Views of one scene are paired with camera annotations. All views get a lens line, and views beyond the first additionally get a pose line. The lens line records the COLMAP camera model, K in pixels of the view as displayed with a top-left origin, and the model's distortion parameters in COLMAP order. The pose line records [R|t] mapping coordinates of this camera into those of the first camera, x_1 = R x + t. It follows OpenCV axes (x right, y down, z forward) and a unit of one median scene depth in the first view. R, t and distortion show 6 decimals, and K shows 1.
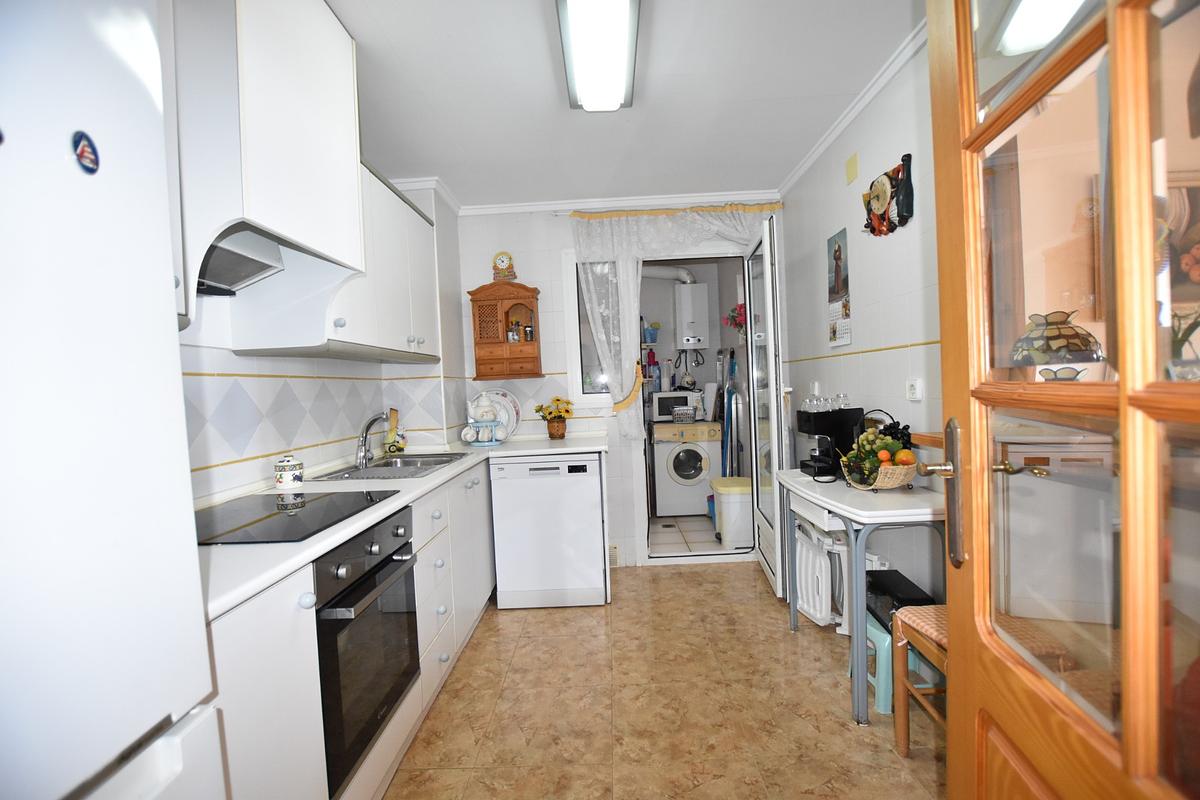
lens RADIAL K [[533.0, 0, 600.0], [0, 533.0, 400.0], [0, 0, 1]] dist [-0.001049, -0.000194]
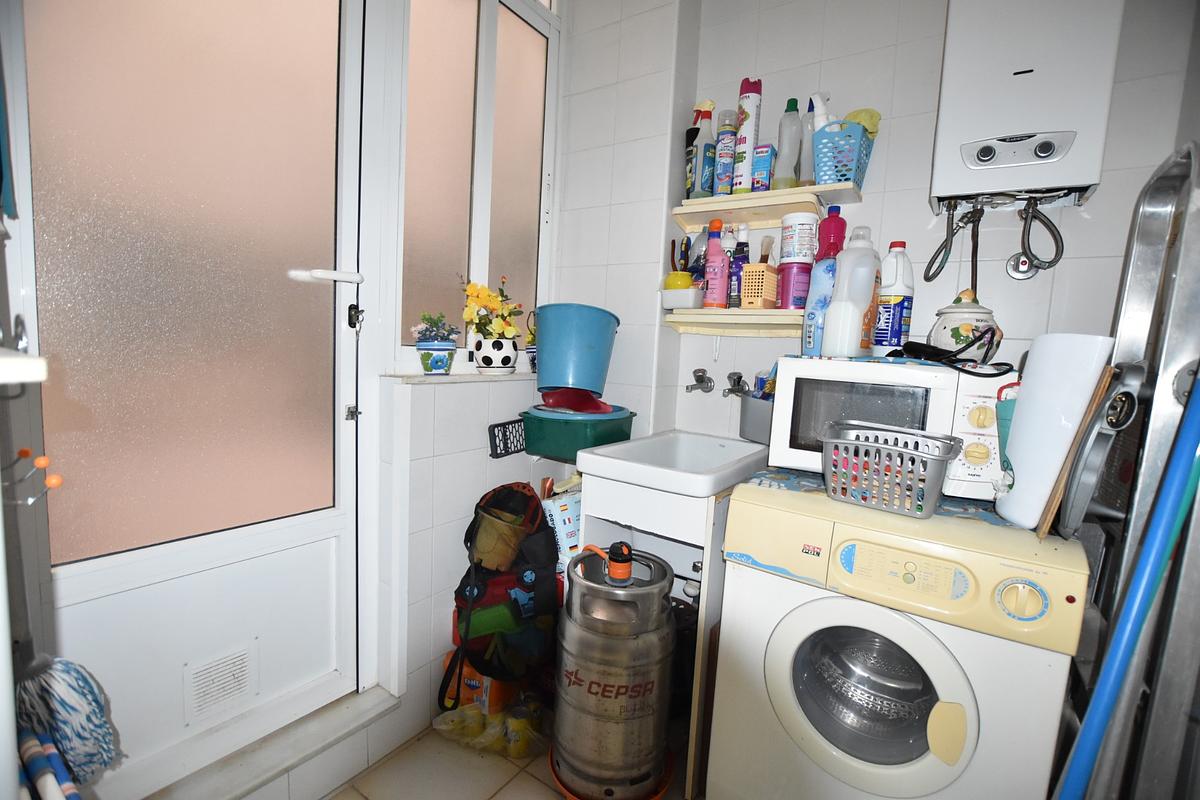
lens RADIAL K [[533.0, 0, 600.0], [0, 533.0, 400.0], [0, 0, 1]] dist [-0.001049, -0.000194]
pose [[0.830281, 0.144687, -0.538238, 0.172353], [-0.102354, 0.988875, 0.107935, -0.012210], [0.547866, -0.034525, 0.835853, 0.737834]]
